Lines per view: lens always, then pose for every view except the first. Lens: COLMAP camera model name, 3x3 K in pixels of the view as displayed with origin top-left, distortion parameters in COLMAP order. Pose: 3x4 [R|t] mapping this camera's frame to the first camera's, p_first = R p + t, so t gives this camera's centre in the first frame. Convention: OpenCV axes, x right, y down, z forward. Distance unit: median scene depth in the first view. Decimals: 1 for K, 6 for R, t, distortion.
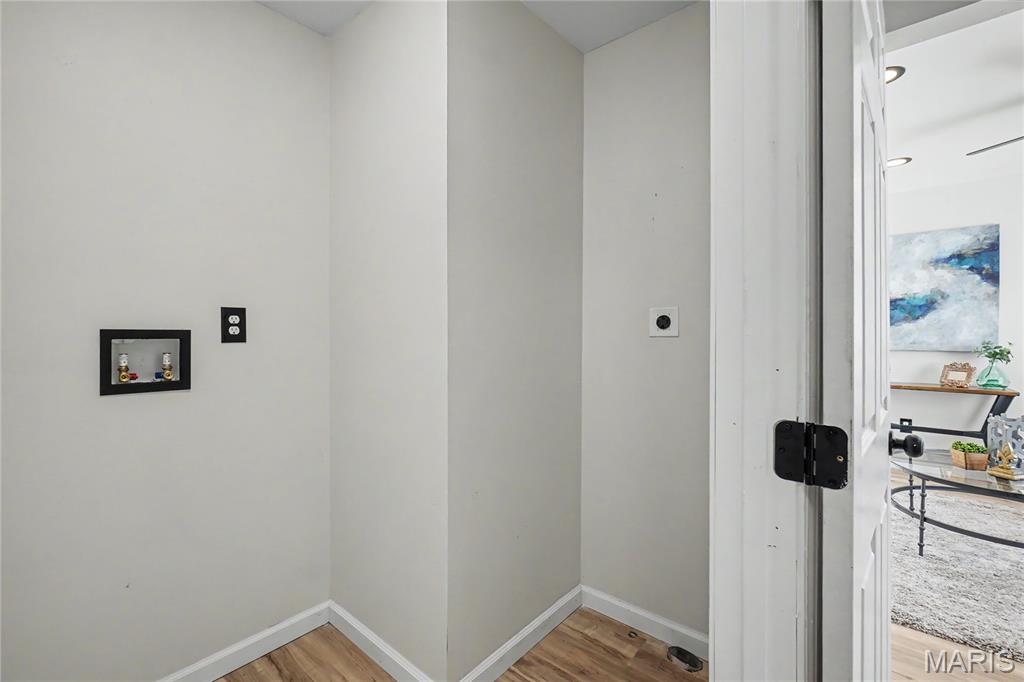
lens RADIAL K [[453.9, 0, 511.6], [0, 453.9, 336.7], [0, 0, 1]] dist [-0.002623, -0.000136]
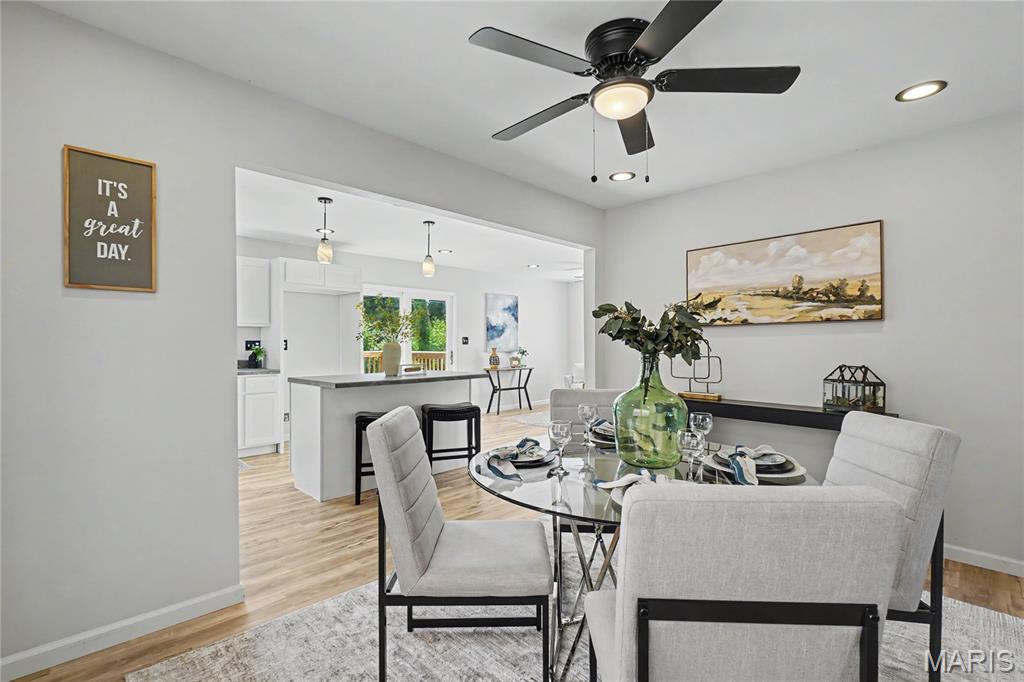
lens RADIAL K [[453.9, 0, 489.1], [0, 453.9, 349.9], [0, 0, 1]] dist [-0.002623, -0.000136]
pose [[0.081222, -0.011555, 0.996629, -1.183344], [0.015612, 0.999825, 0.010319, -0.000178], [-0.996574, 0.014721, 0.081388, 0.909451]]
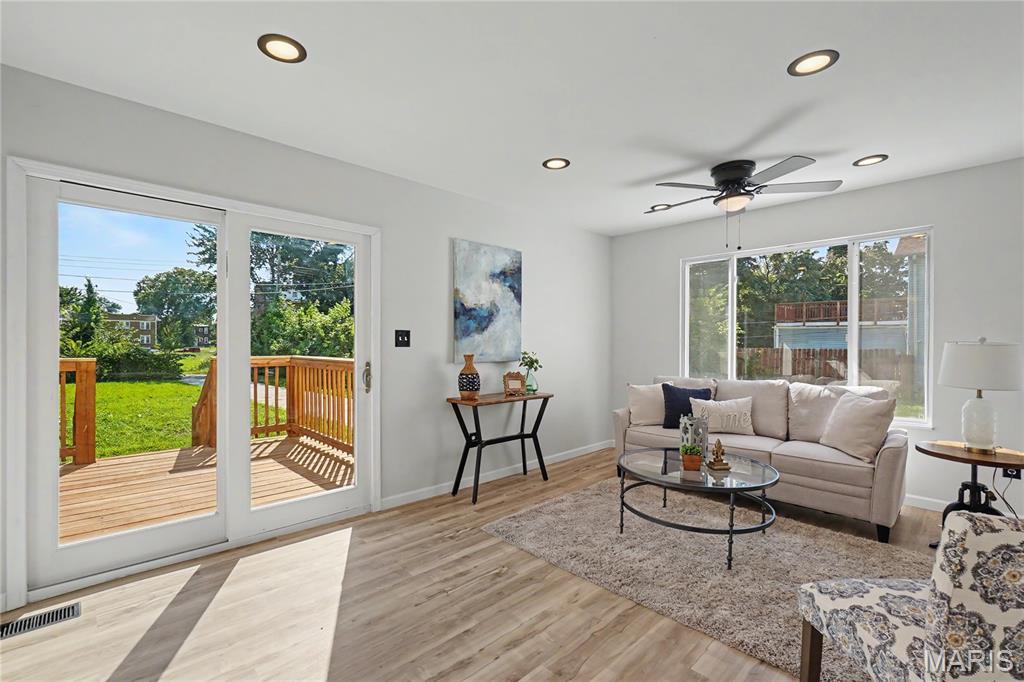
lens RADIAL K [[453.9, 0, 477.6], [0, 453.9, 345.2], [0, 0, 1]] dist [-0.002623, -0.000136]
pose [[0.119102, 0.001936, 0.992880, -0.091717], [0.004001, 0.999989, -0.002429, -0.004578], [-0.992874, 0.004262, 0.119093, 0.921162]]
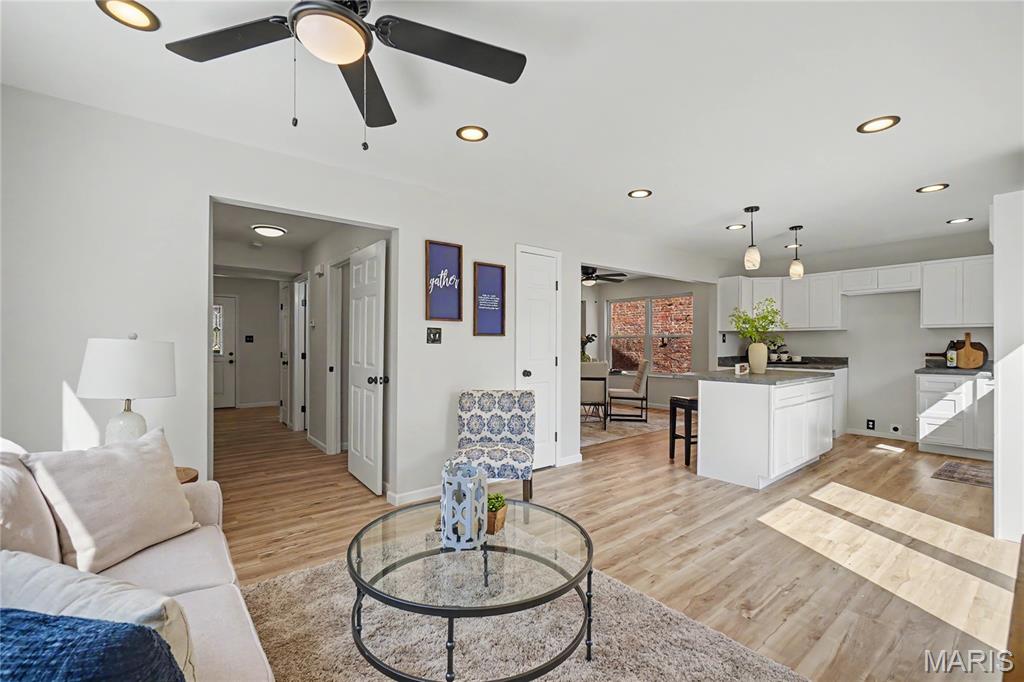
lens RADIAL K [[453.9, 0, 486.0], [0, 453.9, 341.8], [0, 0, 1]] dist [-0.002623, -0.000136]
pose [[-0.184340, 0.003542, -0.982856, 1.125384], [-0.008710, 0.999948, 0.005237, -0.011446], [0.982824, 0.009526, -0.184299, 0.756368]]
